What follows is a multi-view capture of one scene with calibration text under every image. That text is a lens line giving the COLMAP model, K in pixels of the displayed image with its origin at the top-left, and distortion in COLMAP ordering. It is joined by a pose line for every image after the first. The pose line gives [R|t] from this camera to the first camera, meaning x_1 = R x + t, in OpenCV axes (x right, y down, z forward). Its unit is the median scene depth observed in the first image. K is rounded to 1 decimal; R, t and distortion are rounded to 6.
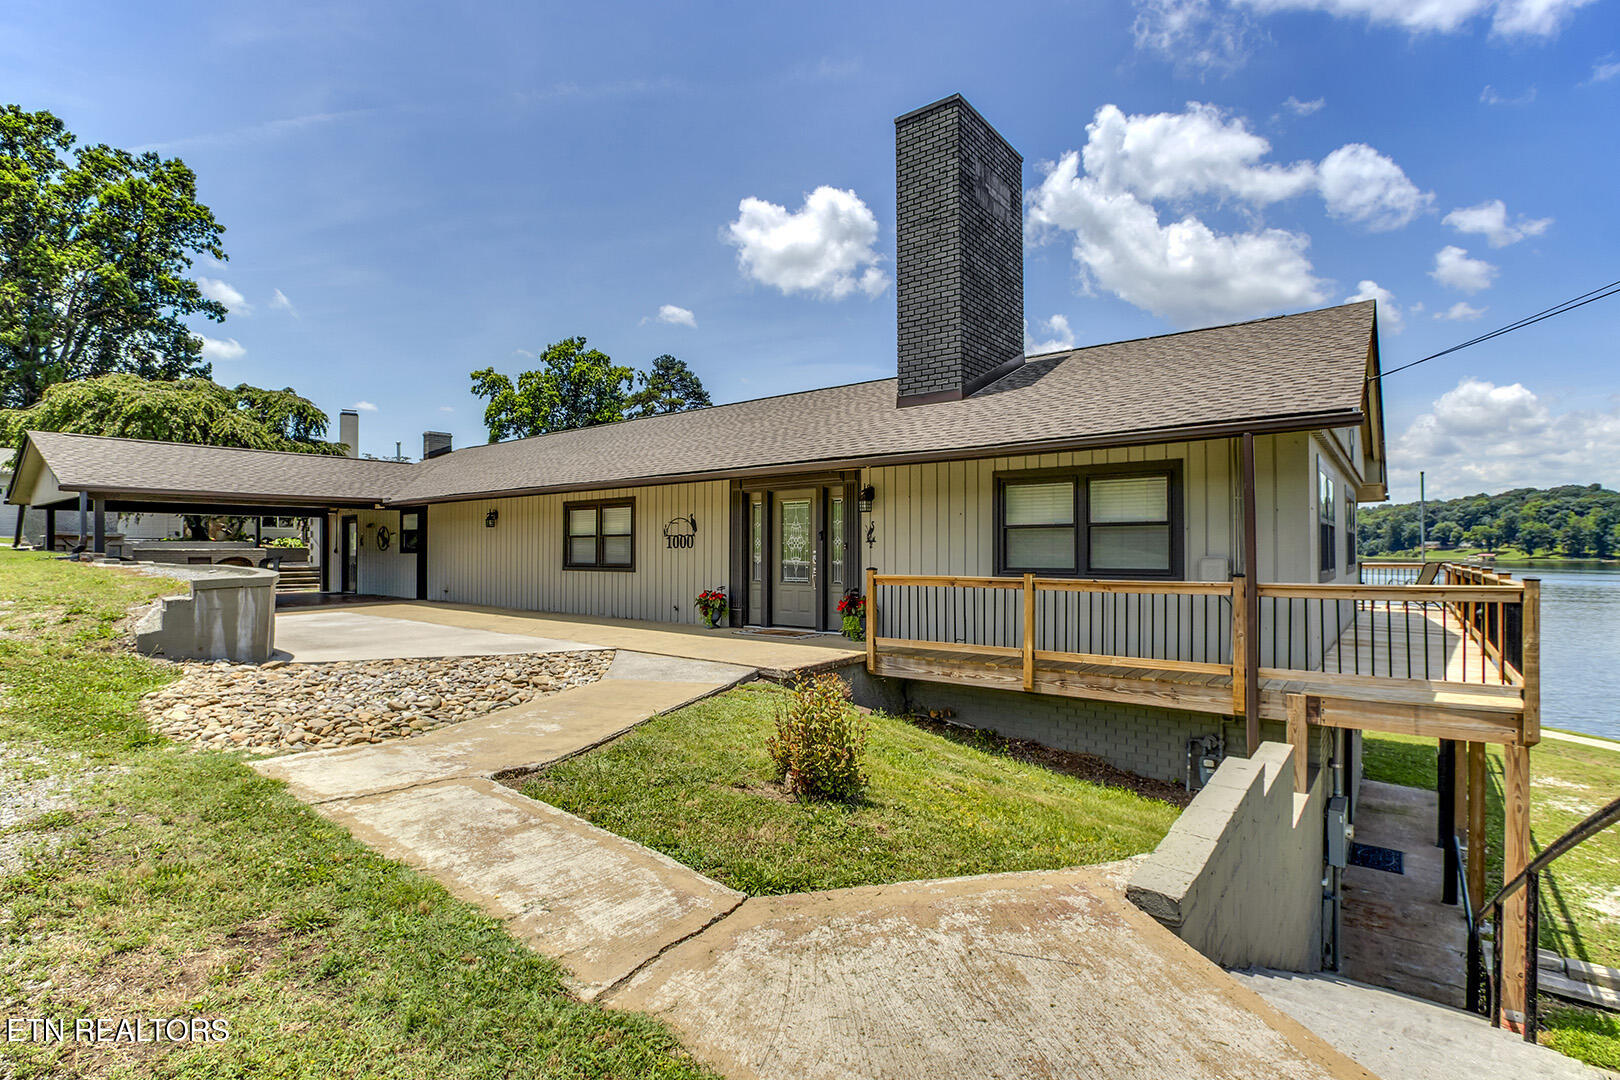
lens RADIAL K [[771.7, 0, 812.2], [0, 771.7, 535.5], [0, 0, 1]] dist [-0.023995, 0.001020]
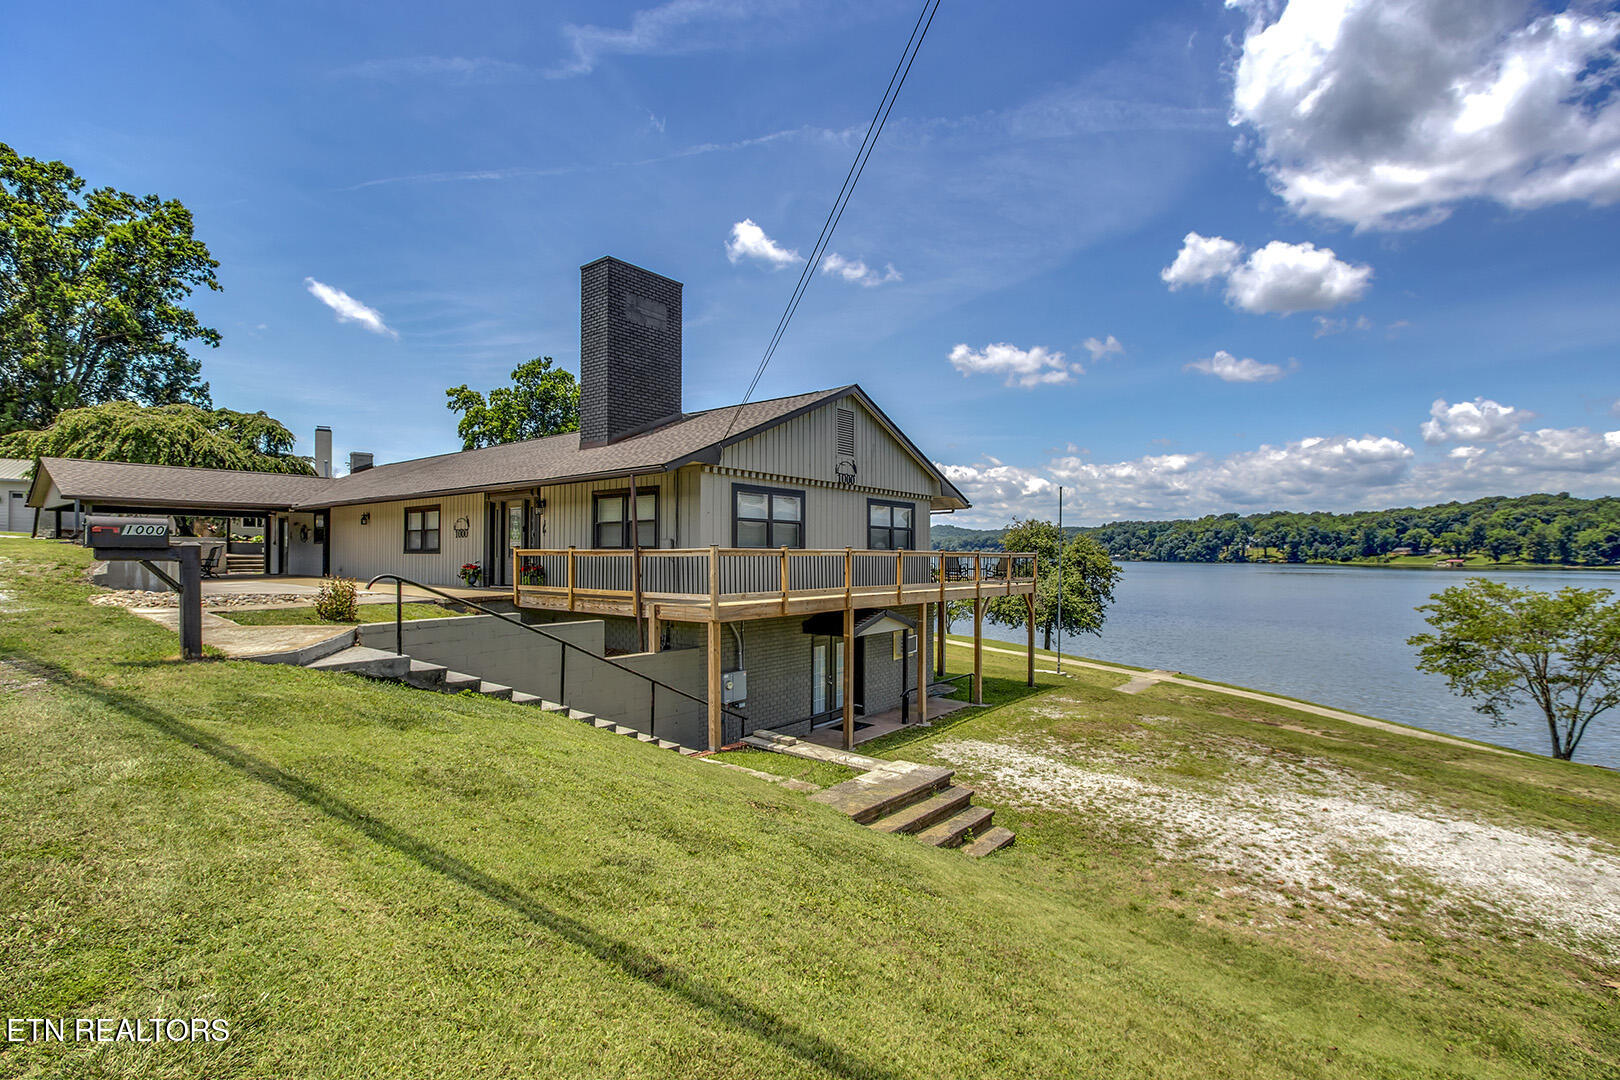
lens RADIAL K [[749.3, 0, 813.4], [0, 749.3, 548.6], [0, 0, 1]] dist [-0.019447, 0.000376]
pose [[0.999992, 0.003933, -0.000120, 0.117519], [-0.003931, 0.999921, 0.011928, 0.003921], [0.000167, -0.011927, 0.999929, -0.109180]]
